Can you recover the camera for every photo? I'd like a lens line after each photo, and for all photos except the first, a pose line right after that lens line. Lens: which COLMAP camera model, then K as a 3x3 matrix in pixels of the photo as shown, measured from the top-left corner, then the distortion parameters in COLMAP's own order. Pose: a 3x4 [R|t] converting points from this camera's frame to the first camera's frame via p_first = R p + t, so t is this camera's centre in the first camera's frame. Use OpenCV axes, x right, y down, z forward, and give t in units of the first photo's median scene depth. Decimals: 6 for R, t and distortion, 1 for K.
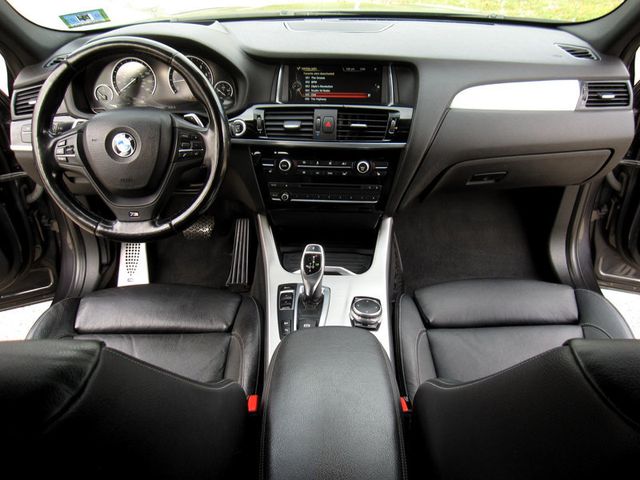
lens RADIAL K [[530.6, 0, 320.0], [0, 530.6, 240.0], [0, 0, 1]] dist [-0.061112, 0.012169]
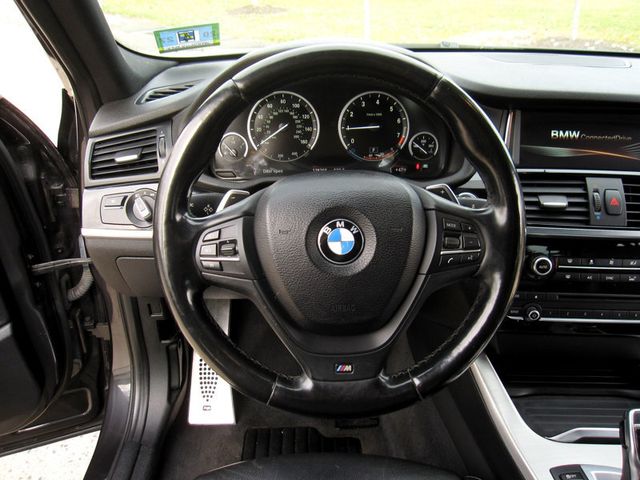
lens RADIAL K [[531.1, 0, 320.8], [0, 531.1, 234.7], [0, 0, 1]] dist [-0.067252, 0.017245]
pose [[0.999320, 0.003357, 0.036726, -0.342979], [0.000963, 0.993134, -0.116982, -0.104161], [-0.036866, 0.116938, 0.992455, 0.390199]]
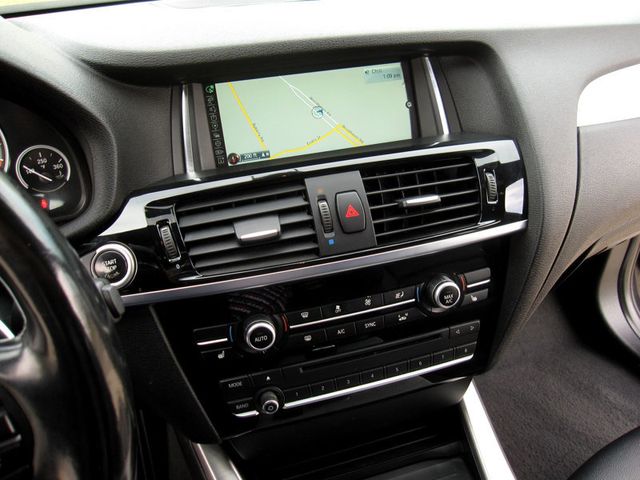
lens RADIAL K [[531.1, 0, 320.8], [0, 531.1, 234.7], [0, 0, 1]] dist [-0.067252, 0.017245]
pose [[0.933099, -0.205256, 0.295289, -0.121806], [0.221962, 0.974764, -0.023828, -0.190480], [-0.282946, 0.087777, 0.955111, 0.609232]]
